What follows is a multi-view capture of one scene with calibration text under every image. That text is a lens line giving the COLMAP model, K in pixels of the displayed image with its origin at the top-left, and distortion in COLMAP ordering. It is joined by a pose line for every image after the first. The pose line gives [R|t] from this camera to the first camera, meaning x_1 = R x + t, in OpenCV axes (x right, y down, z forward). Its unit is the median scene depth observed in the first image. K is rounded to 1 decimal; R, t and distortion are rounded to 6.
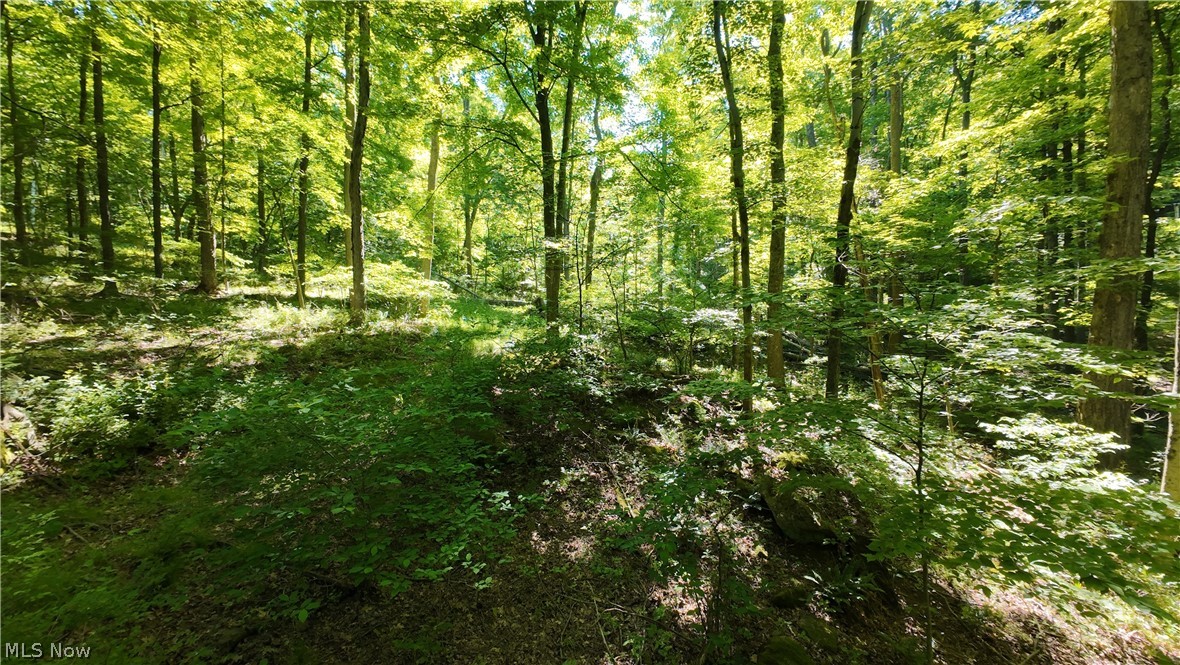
lens RADIAL K [[479.2, 0, 590.0], [0, 479.2, 332.5], [0, 0, 1]] dist [0.013656, 0.000043]
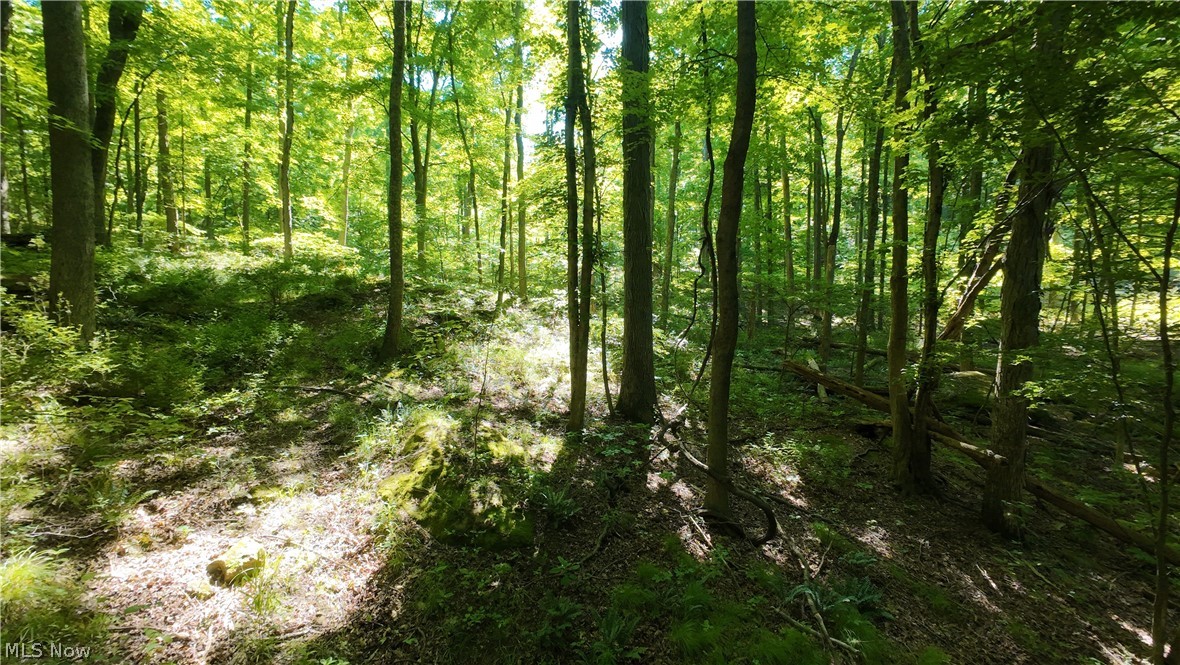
lens RADIAL K [[456.4, 0, 590.0], [0, 456.4, 332.5], [0, 0, 1]] dist [-0.000339, -0.000055]
pose [[0.993562, 0.000690, 0.113283, 0.217795], [-0.004226, 0.999511, 0.030976, 0.092399], [-0.113207, -0.031256, 0.993080, -0.396137]]
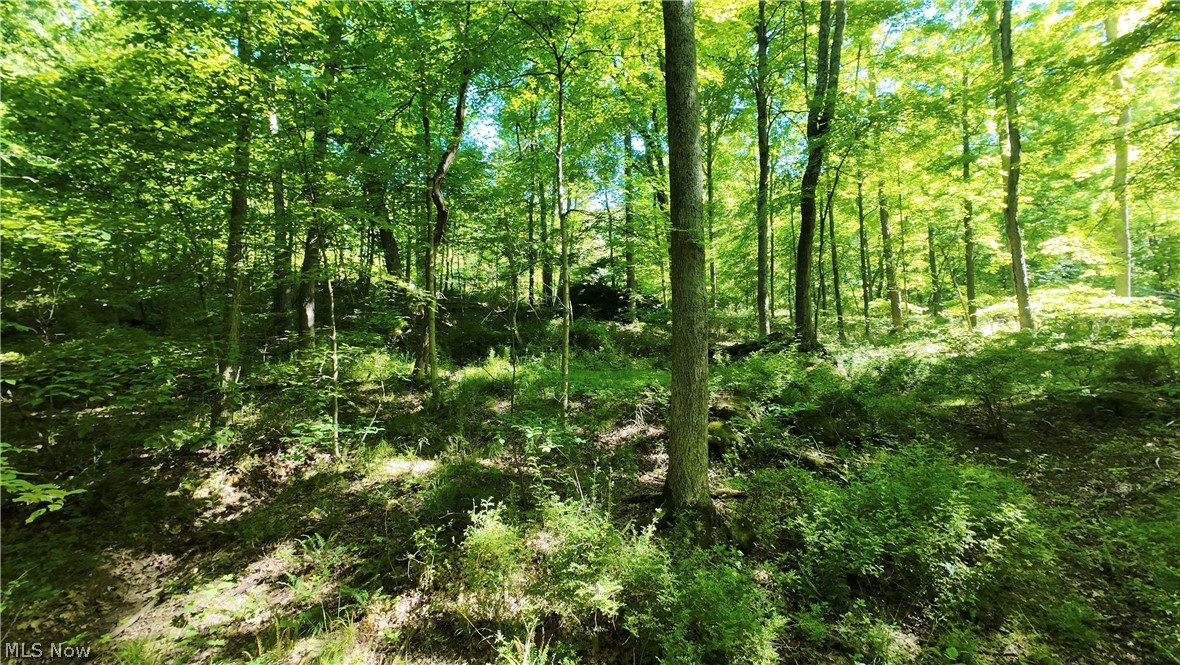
lens RADIAL K [[456.4, 0, 590.0], [0, 456.4, 332.5], [0, 0, 1]] dist [-0.000339, -0.000055]
pose [[0.314812, -0.097910, -0.944090, 0.140722], [-0.012692, 0.994142, -0.107333, 0.056585], [0.949069, 0.045772, 0.311726, -0.208403]]
